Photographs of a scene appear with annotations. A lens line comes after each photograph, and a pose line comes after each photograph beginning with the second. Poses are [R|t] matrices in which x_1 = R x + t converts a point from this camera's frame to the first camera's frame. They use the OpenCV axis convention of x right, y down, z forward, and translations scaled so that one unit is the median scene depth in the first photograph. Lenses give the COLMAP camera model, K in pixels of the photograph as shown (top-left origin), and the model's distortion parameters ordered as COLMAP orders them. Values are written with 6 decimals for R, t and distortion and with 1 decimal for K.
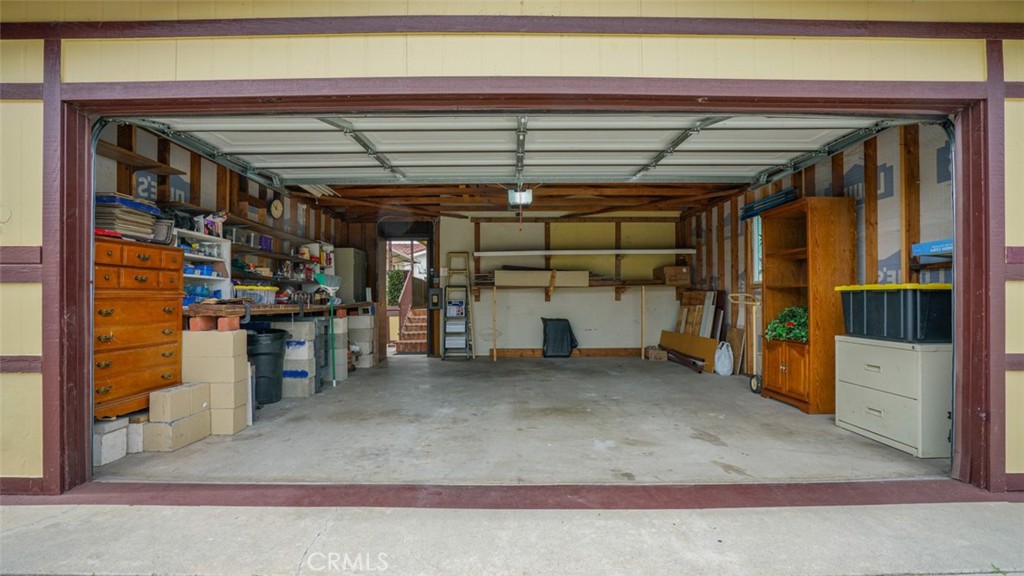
lens RADIAL K [[476.6, 0, 511.9], [0, 476.6, 292.0], [0, 0, 1]] dist [-0.035708, 0.006410]
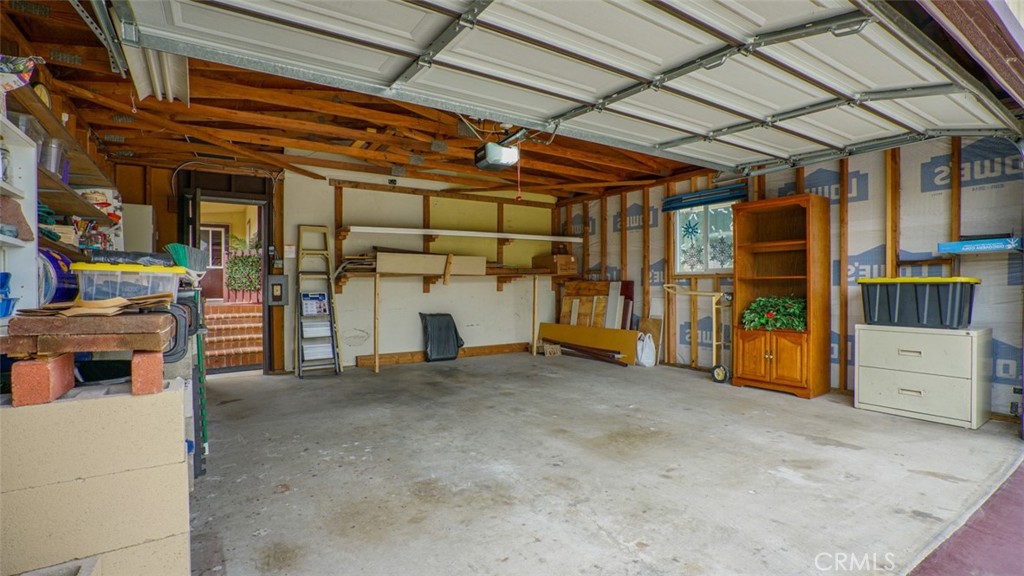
lens RADIAL K [[476.6, 0, 508.8], [0, 476.6, 286.7], [0, 0, 1]] dist [-0.035708, 0.006410]
pose [[0.837793, -0.002323, 0.545983, -0.308012], [-0.005313, 0.999909, 0.012407, -0.001764], [-0.545962, -0.013296, 0.837704, 0.293341]]
